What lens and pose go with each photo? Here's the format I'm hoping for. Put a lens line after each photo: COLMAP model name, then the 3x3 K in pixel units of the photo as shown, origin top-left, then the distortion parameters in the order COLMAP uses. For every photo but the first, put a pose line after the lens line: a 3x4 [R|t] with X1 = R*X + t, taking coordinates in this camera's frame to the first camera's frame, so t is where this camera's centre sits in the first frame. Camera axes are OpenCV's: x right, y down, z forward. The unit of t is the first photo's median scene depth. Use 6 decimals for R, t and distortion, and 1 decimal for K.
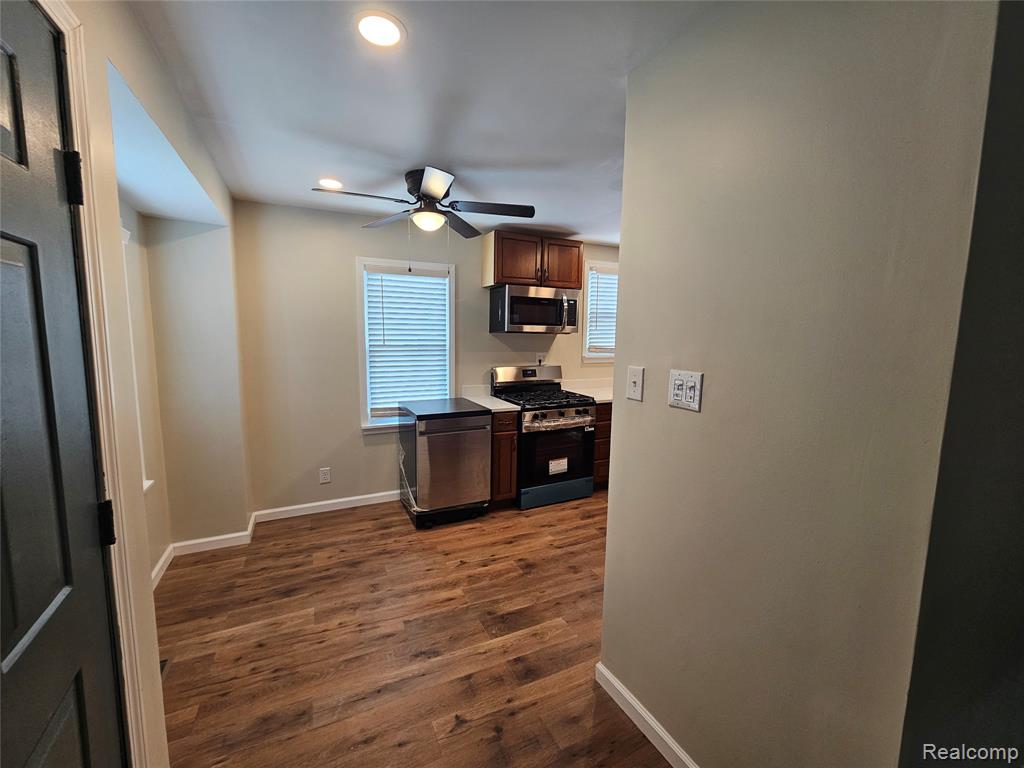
lens RADIAL K [[421.1, 0, 510.5], [0, 421.1, 383.8], [0, 0, 1]] dist [0.012738, 0.001108]
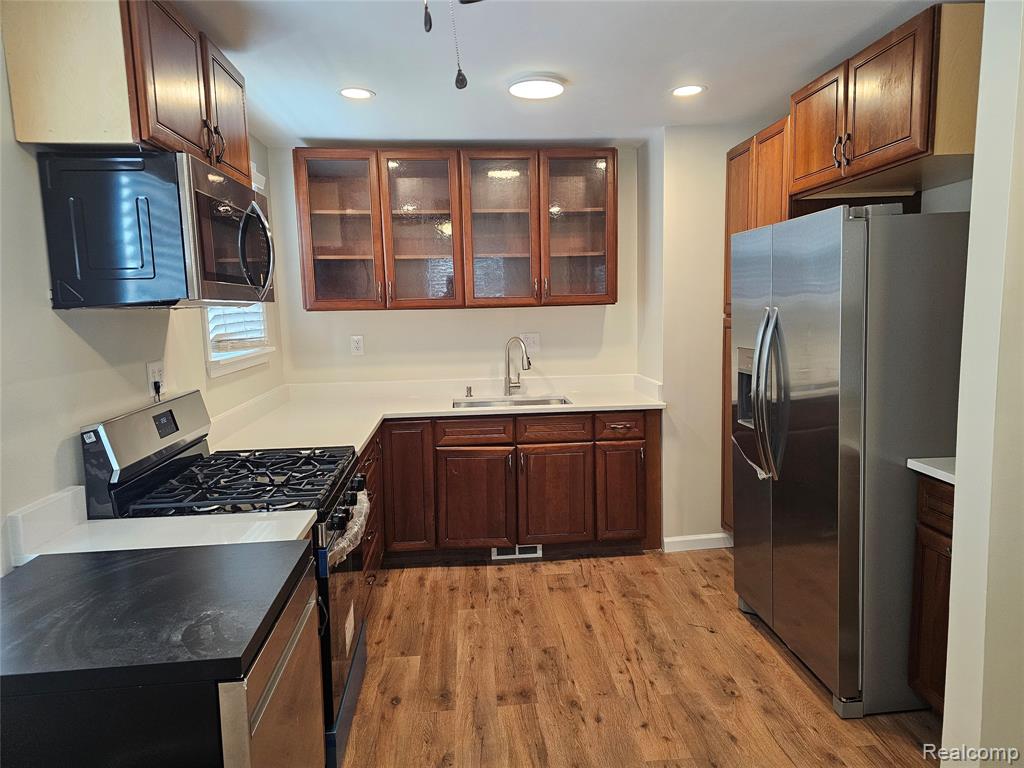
lens RADIAL K [[685.7, 0, 513.1], [0, 685.7, 384.8], [0, 0, 1]] dist [0.041810, -0.008112]
pose [[0.342771, -0.125700, 0.930971, -0.482468], [0.130838, 0.987737, 0.085191, -0.084886], [-0.930263, 0.092606, 0.355014, 0.661028]]
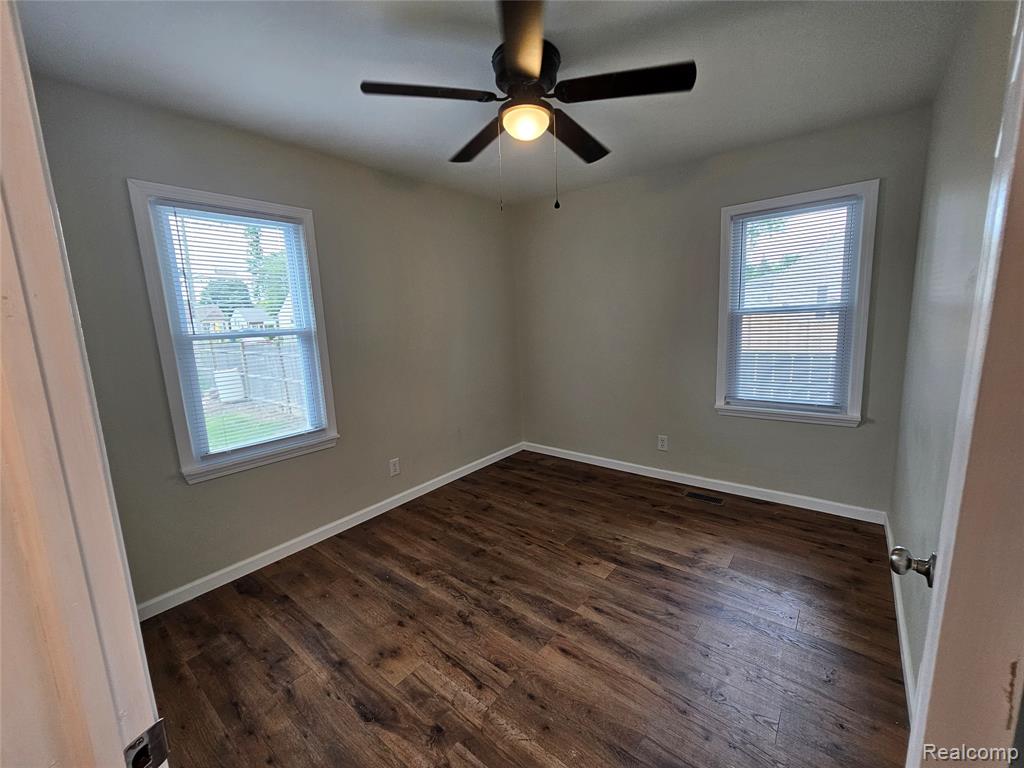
lens RADIAL K [[421.1, 0, 510.8], [0, 421.1, 382.7], [0, 0, 1]] dist [0.012738, 0.001108]
pose [[-0.431407, -0.133551, 0.892217, 0.071755], [0.149282, 0.964781, 0.216594, -0.098055], [-0.889721, 0.226632, -0.396276, 1.124588]]
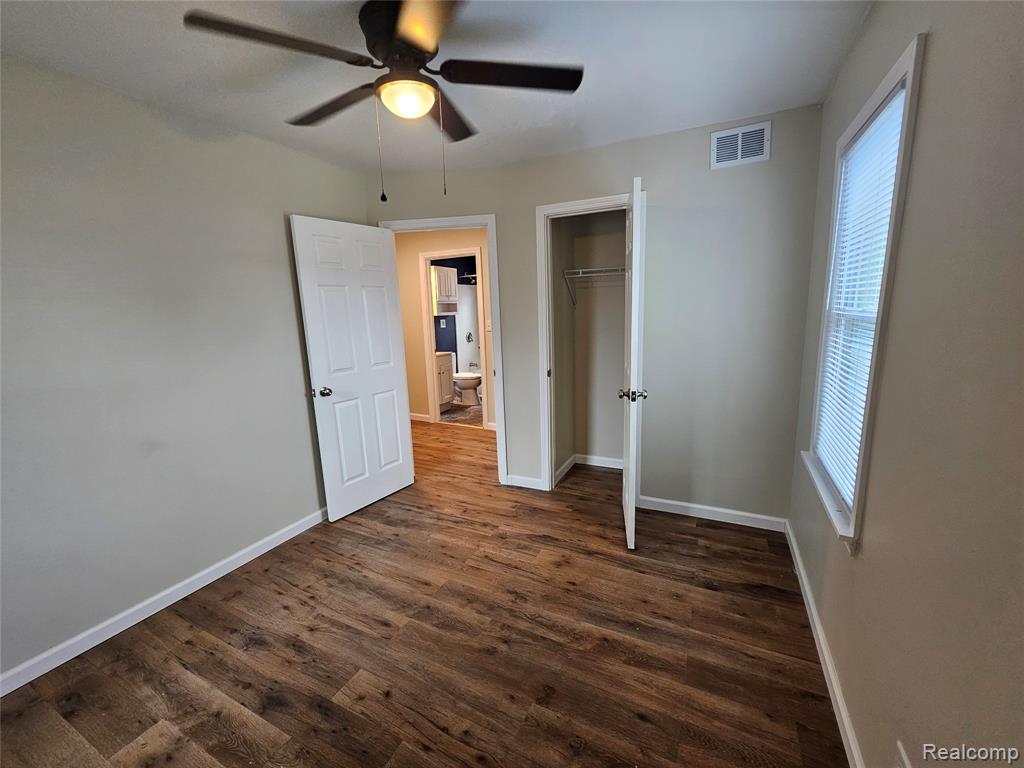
lens RADIAL K [[421.1, 0, 508.8], [0, 421.1, 374.9], [0, 0, 1]] dist [0.012738, 0.001108]
pose [[0.613322, 0.102634, -0.783136, 1.026932], [-0.060785, 0.994714, 0.082758, -0.039118], [0.787490, -0.003155, 0.616319, 0.629214]]
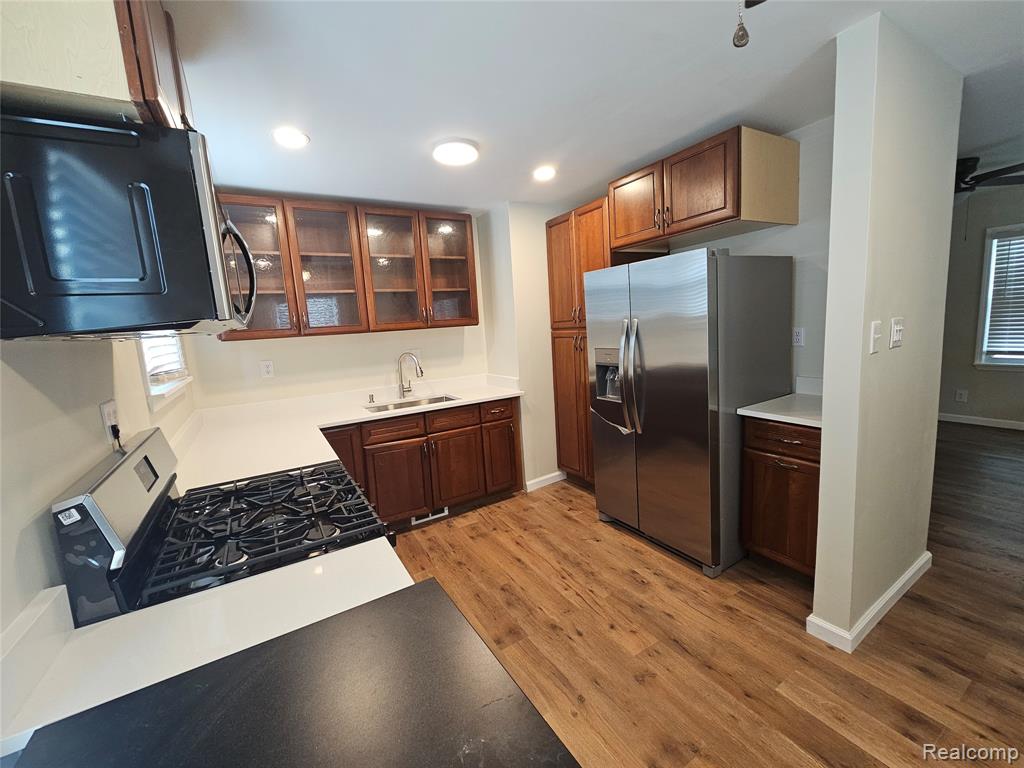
lens RADIAL K [[421.1, 0, 507.6], [0, 421.1, 382.2], [0, 0, 1]] dist [0.012738, 0.001108]
pose [[-0.107787, -0.137652, 0.984598, -0.331696], [0.171896, 0.972872, 0.154831, -0.112015], [-0.979201, 0.185937, -0.081202, 0.961299]]
